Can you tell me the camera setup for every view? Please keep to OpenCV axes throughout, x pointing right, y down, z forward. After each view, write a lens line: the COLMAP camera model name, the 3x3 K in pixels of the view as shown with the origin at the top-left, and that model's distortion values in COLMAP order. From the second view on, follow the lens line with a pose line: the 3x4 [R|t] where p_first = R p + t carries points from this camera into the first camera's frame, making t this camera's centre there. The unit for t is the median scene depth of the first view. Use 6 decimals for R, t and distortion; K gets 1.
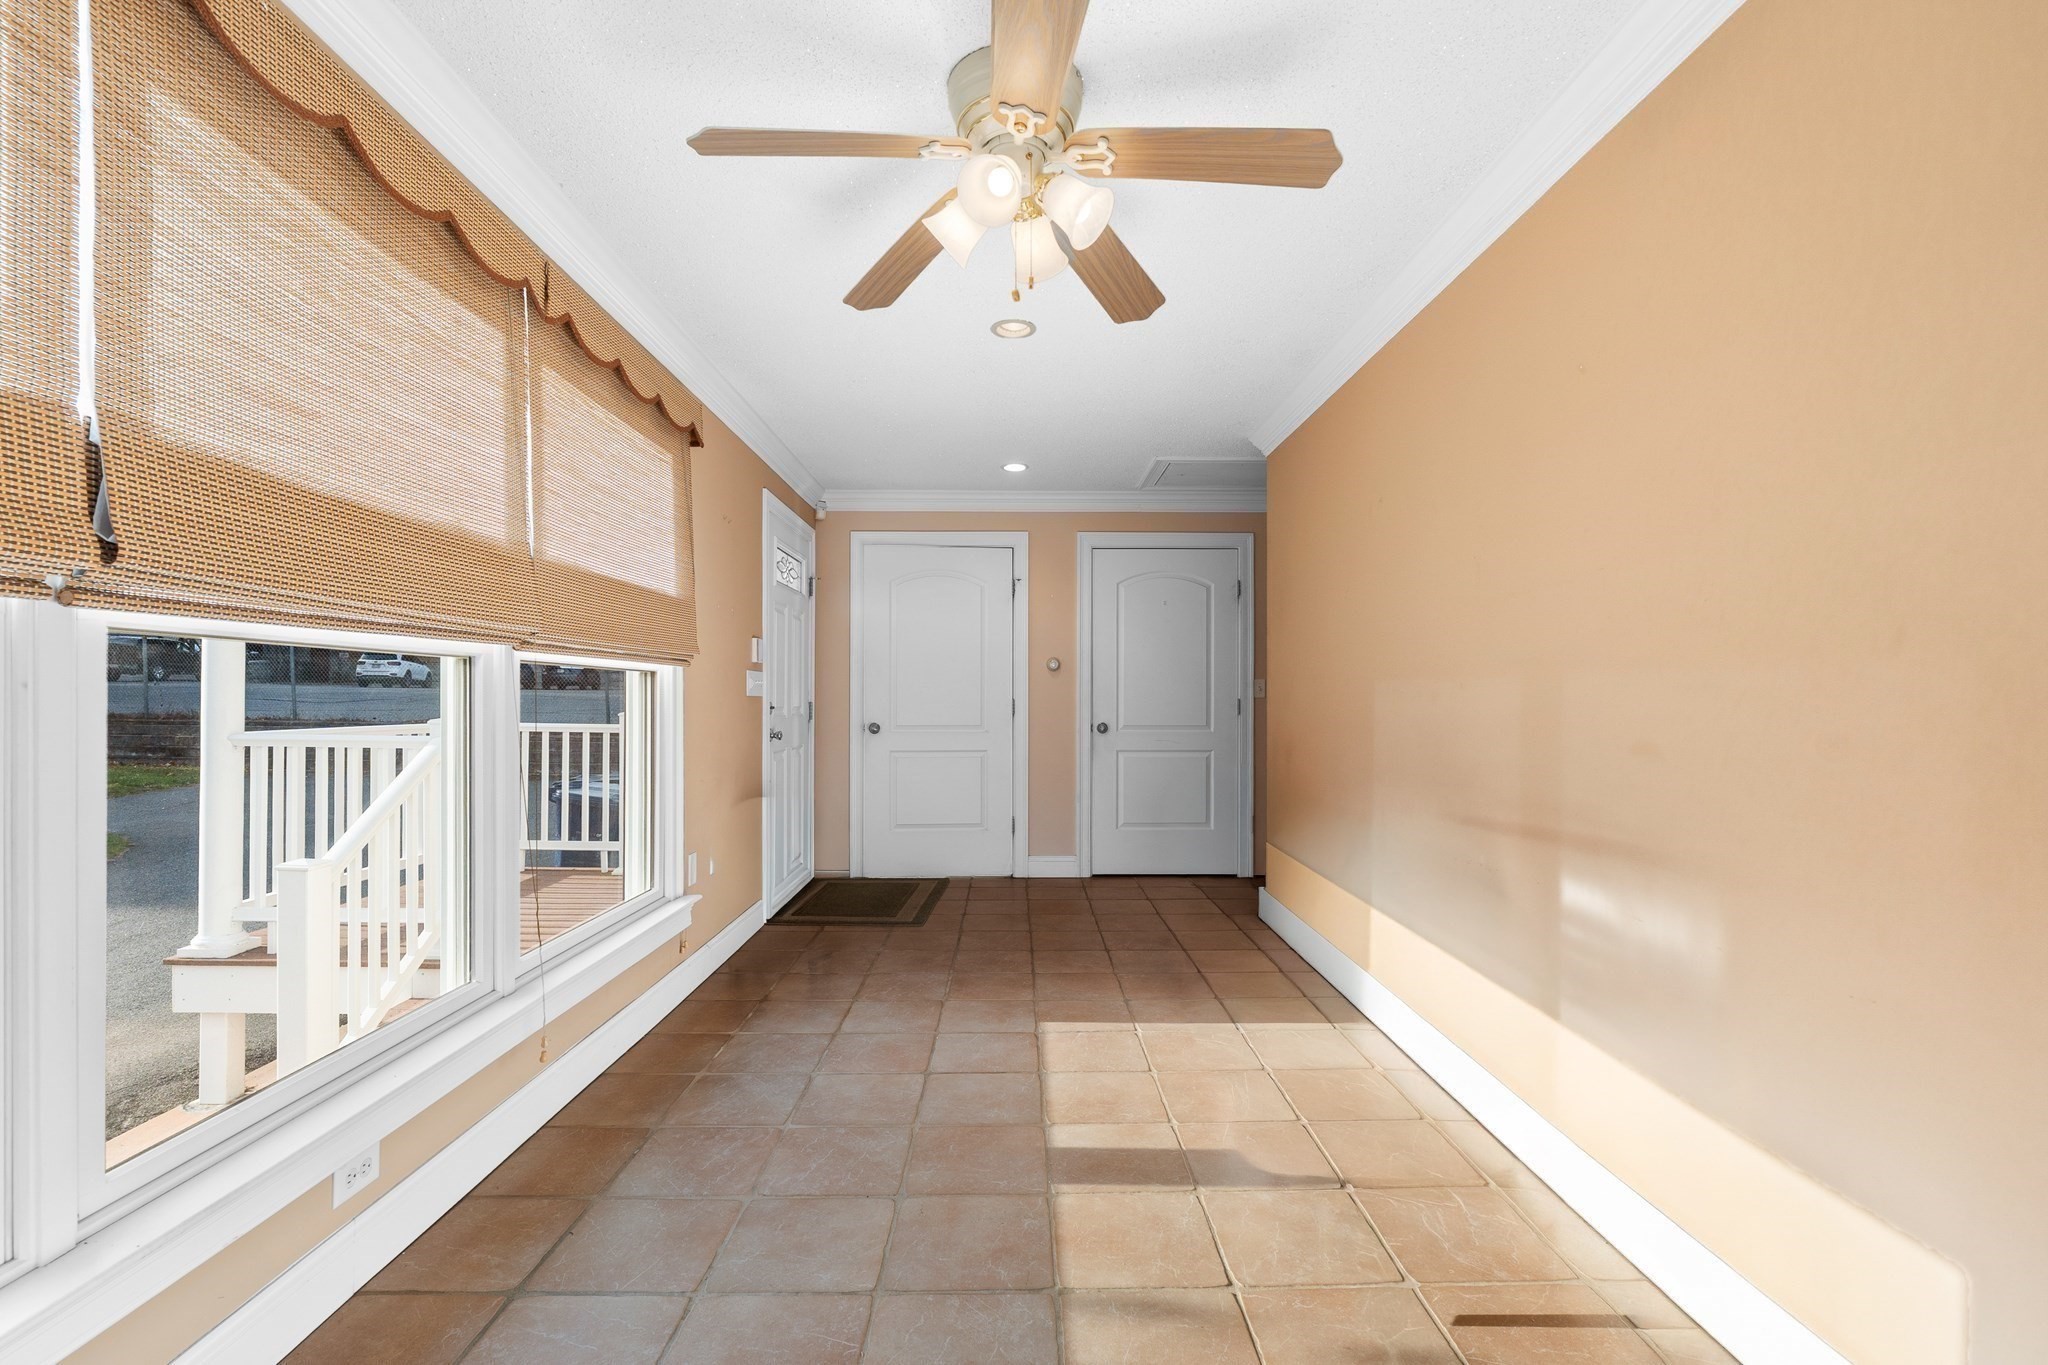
lens RADIAL K [[946.2, 0, 1024.0], [0, 946.2, 682.5], [0, 0, 1]] dist [0.000002, -0.000003]
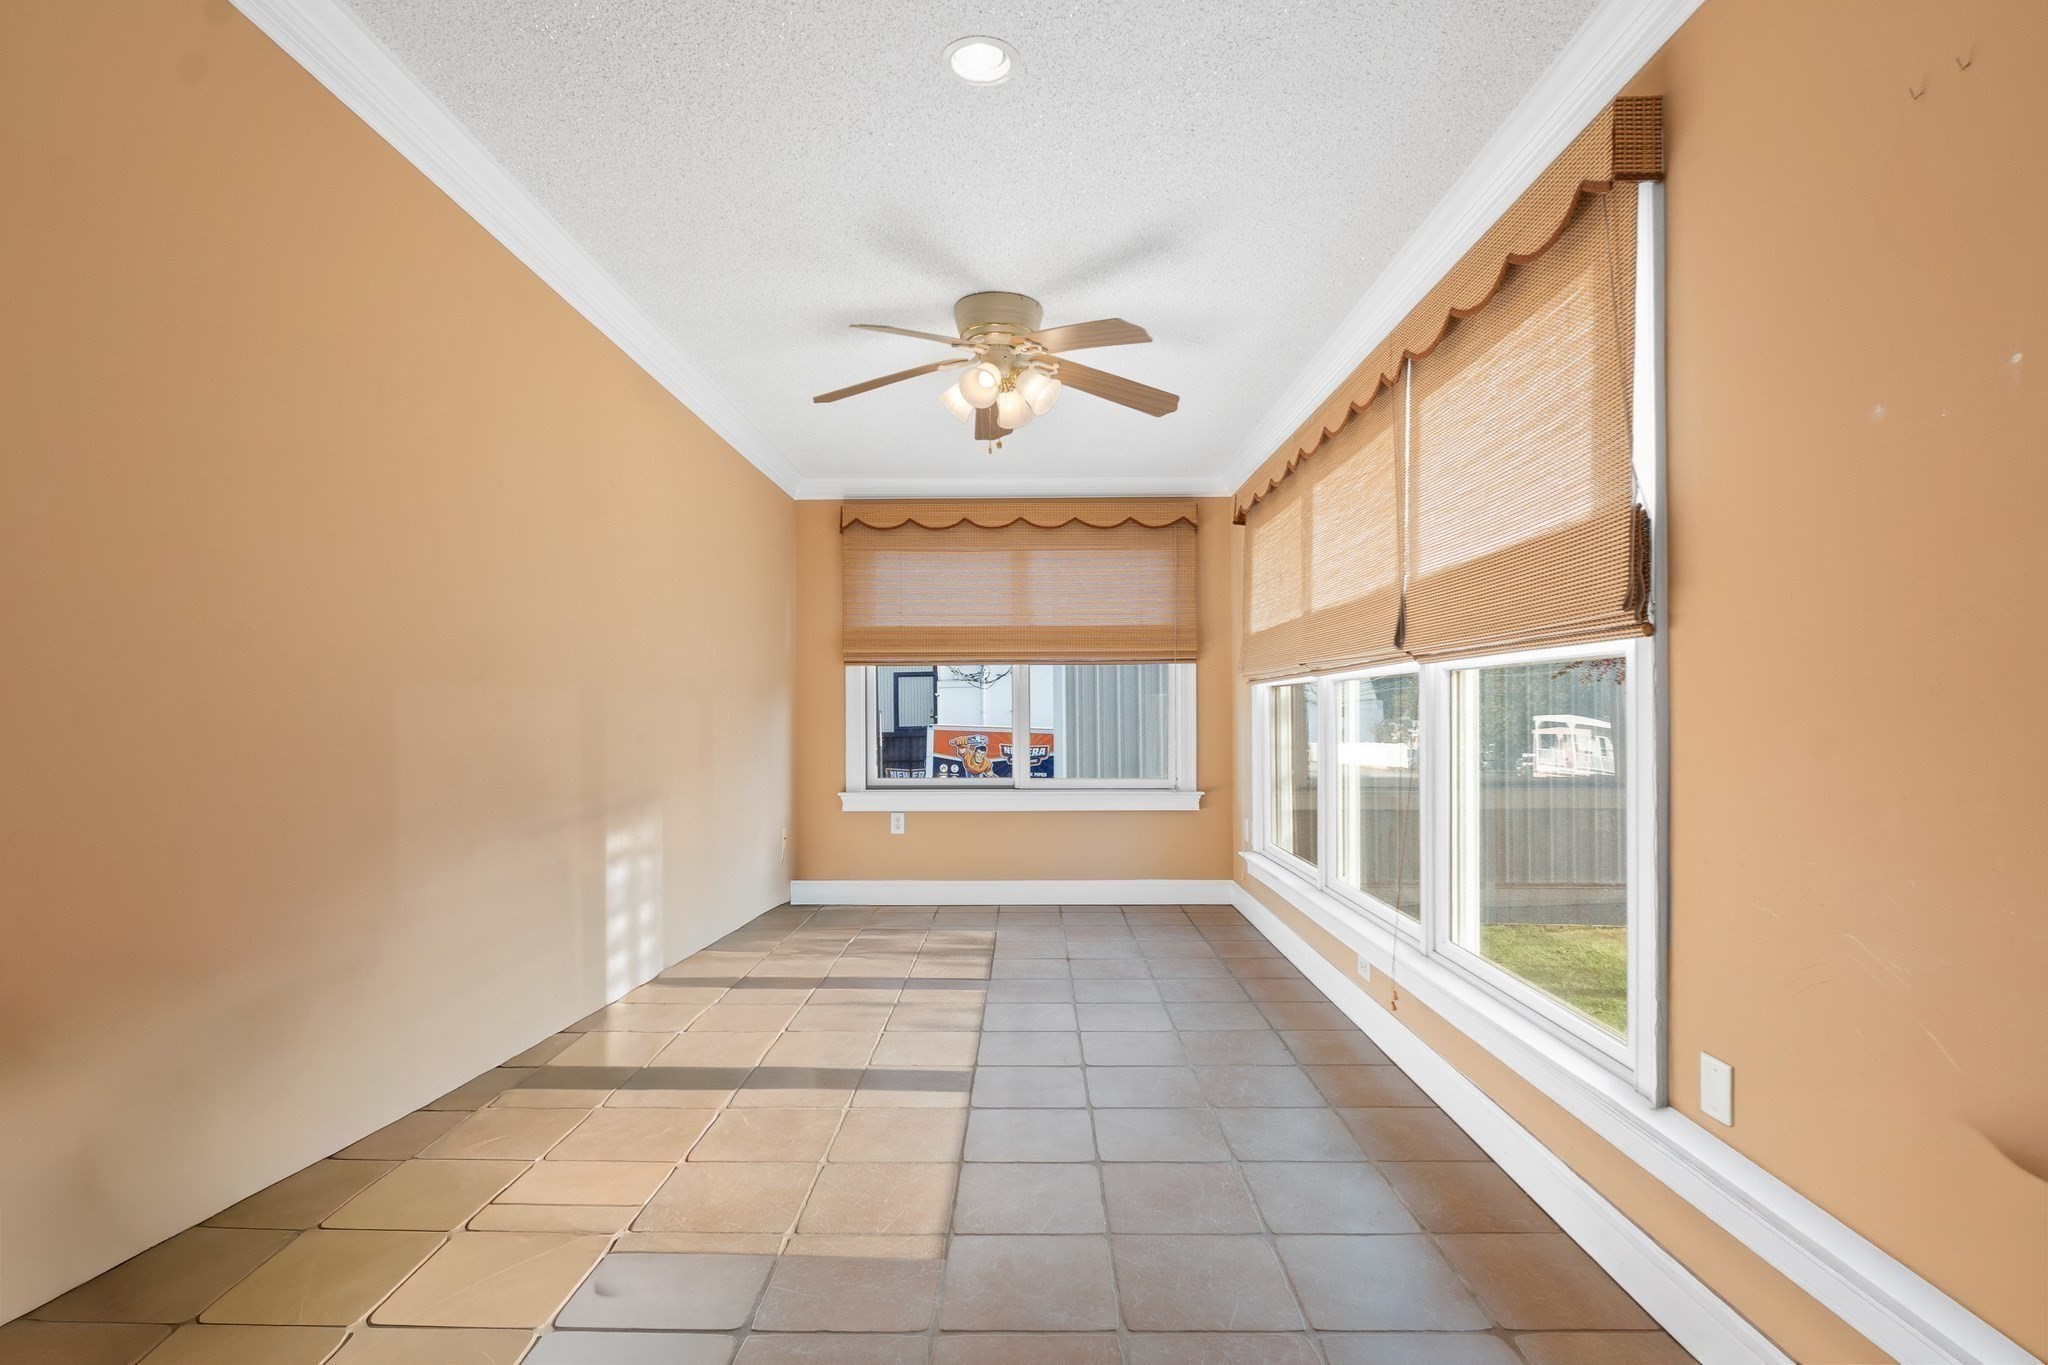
lens RADIAL K [[1061.8, 0, 1020.4], [0, 1061.8, 718.0], [0, 0, 1]] dist [0.000010, -0.000005]
pose [[-0.999849, 0.002613, 0.017195, -0.050699], [0.002495, 0.999973, -0.006903, 0.032557], [-0.017212, -0.006859, -0.999828, 1.889367]]
